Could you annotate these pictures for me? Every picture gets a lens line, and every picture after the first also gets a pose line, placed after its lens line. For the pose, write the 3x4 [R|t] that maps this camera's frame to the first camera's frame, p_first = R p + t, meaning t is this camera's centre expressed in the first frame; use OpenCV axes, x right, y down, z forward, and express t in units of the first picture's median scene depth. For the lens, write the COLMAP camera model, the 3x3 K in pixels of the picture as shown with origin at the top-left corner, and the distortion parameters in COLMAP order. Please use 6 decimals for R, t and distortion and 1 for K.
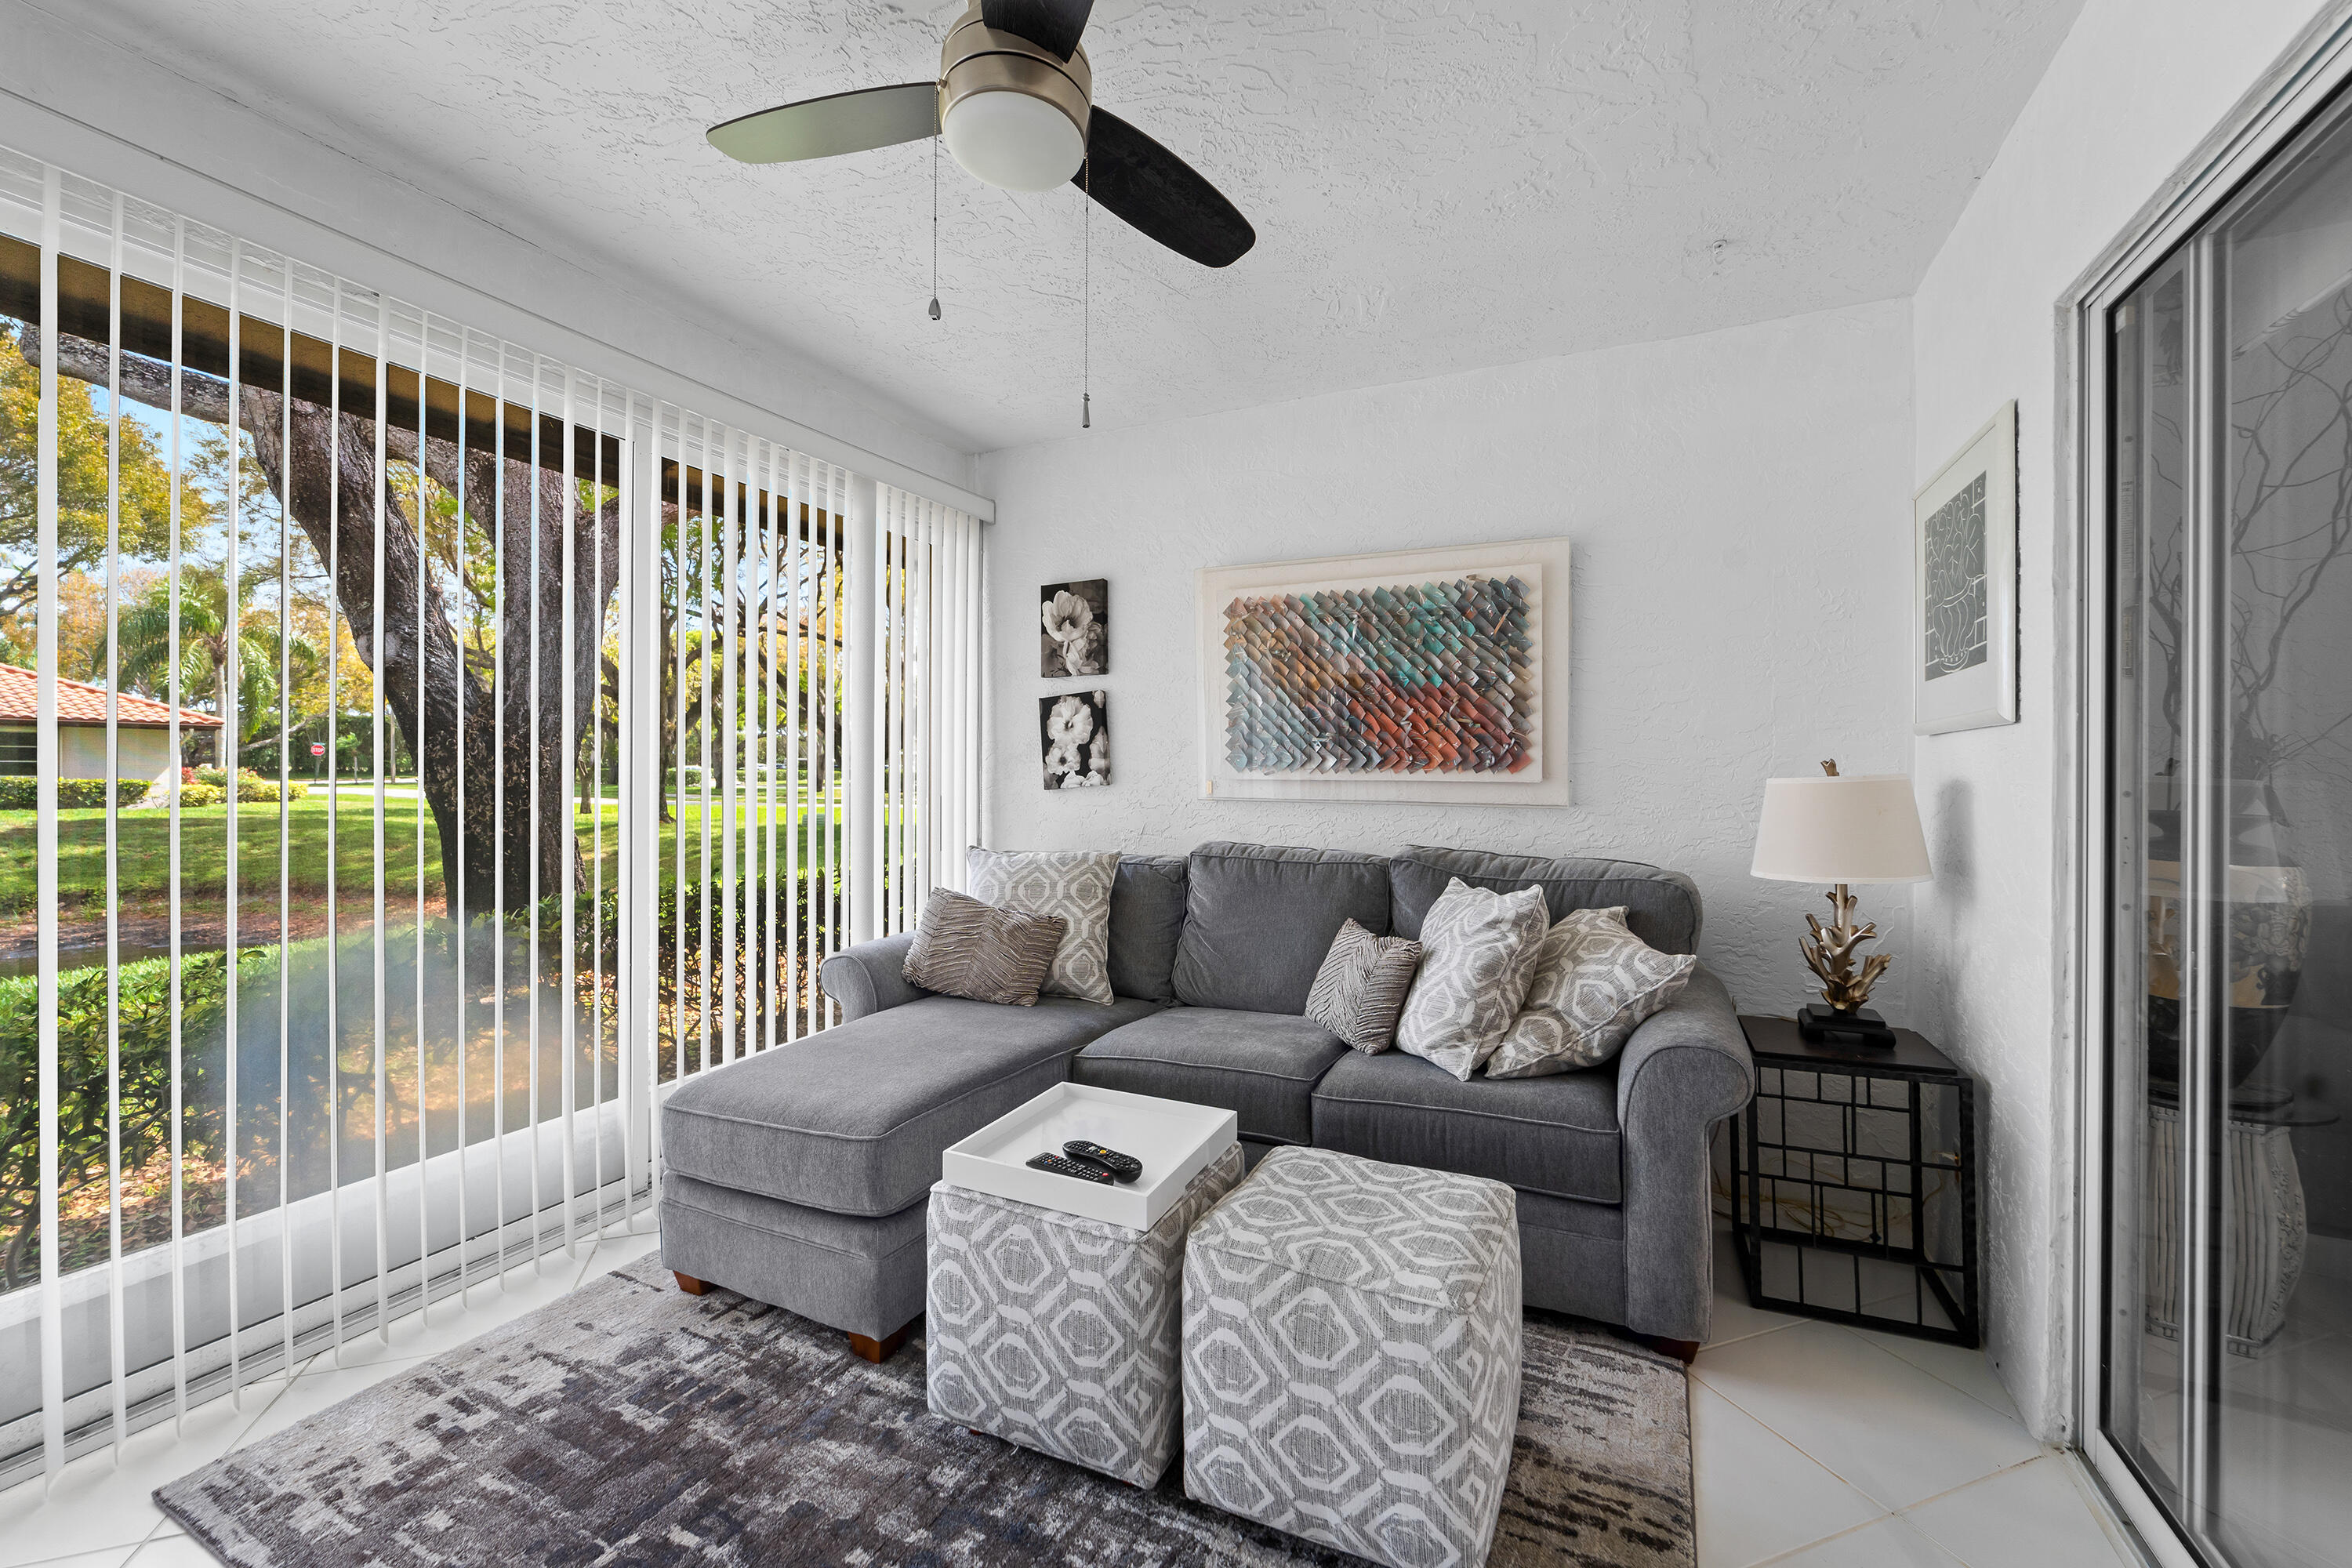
lens RADIAL K [[941.3, 0, 1181.4], [0, 941.3, 787.8], [0, 0, 1]] dist [-0.000096, -0.000524]
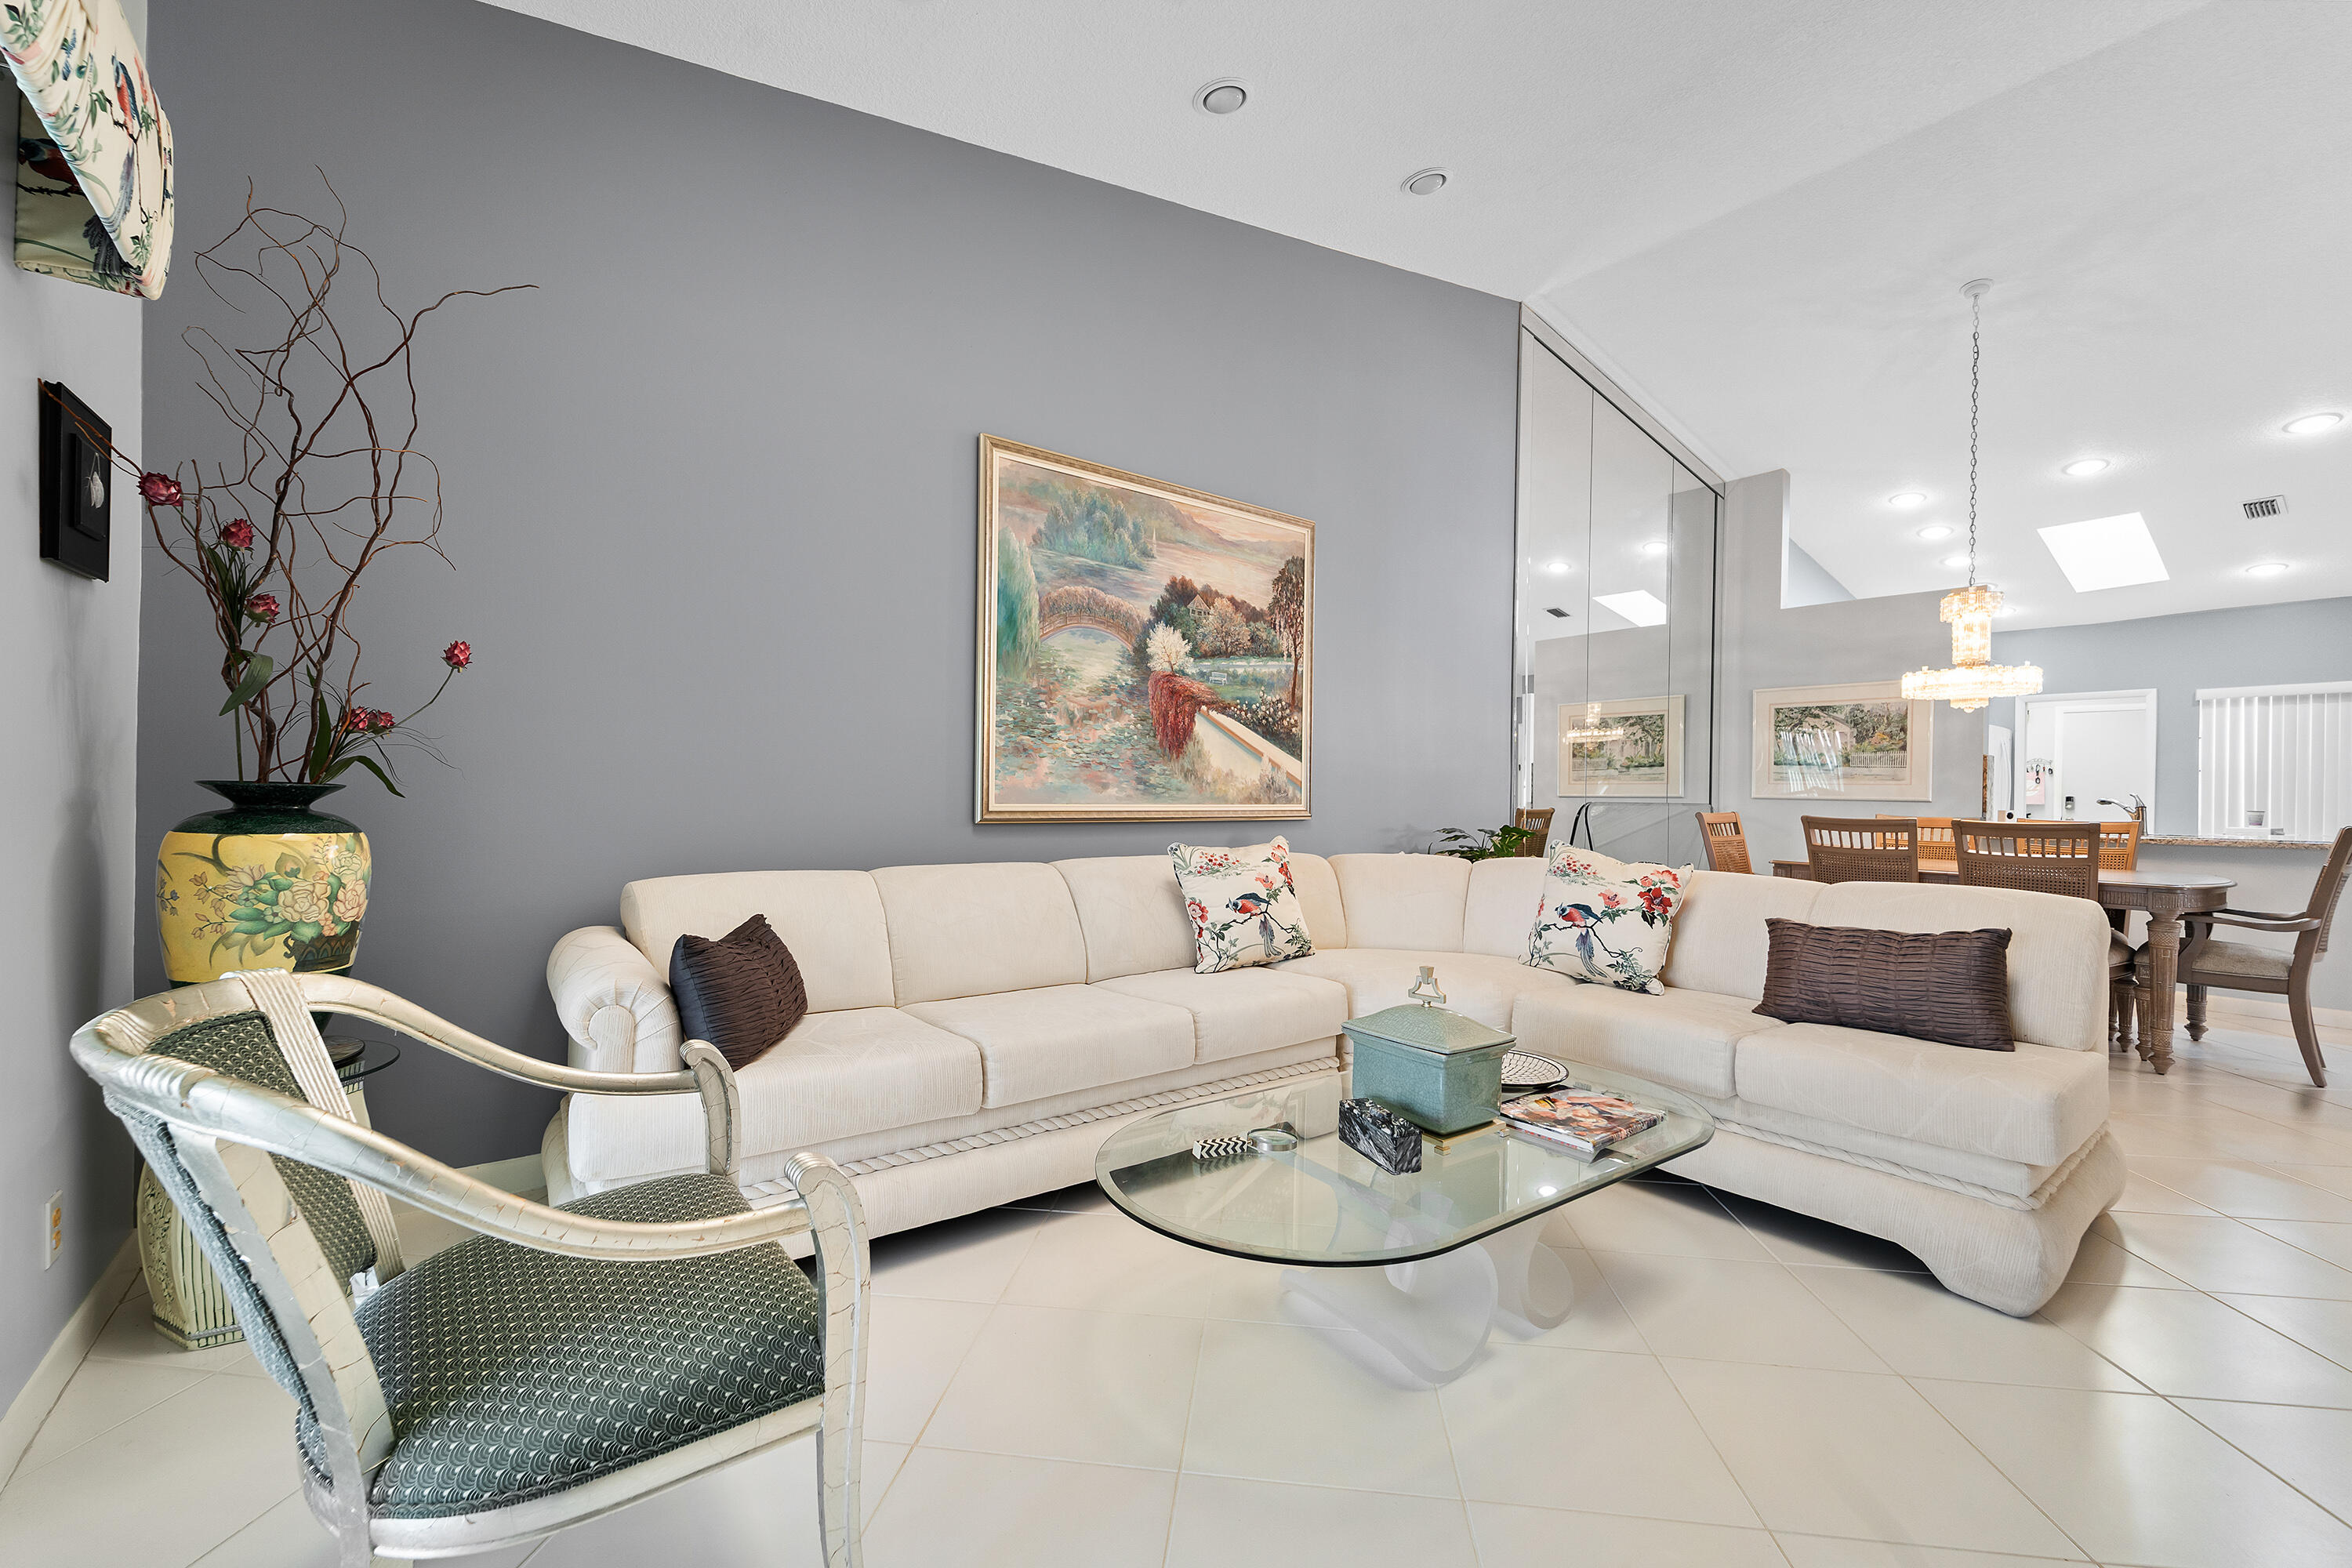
lens RADIAL K [[944.8, 0, 1174.2], [0, 944.8, 787.8], [0, 0, 1]] dist [0.001495, -0.000772]
pose [[0.444586, -0.000199, 0.895736, 0.418107], [0.001244, 0.999999, -0.000396, 0.022317], [-0.895736, 0.001290, 0.444585, -0.176747]]
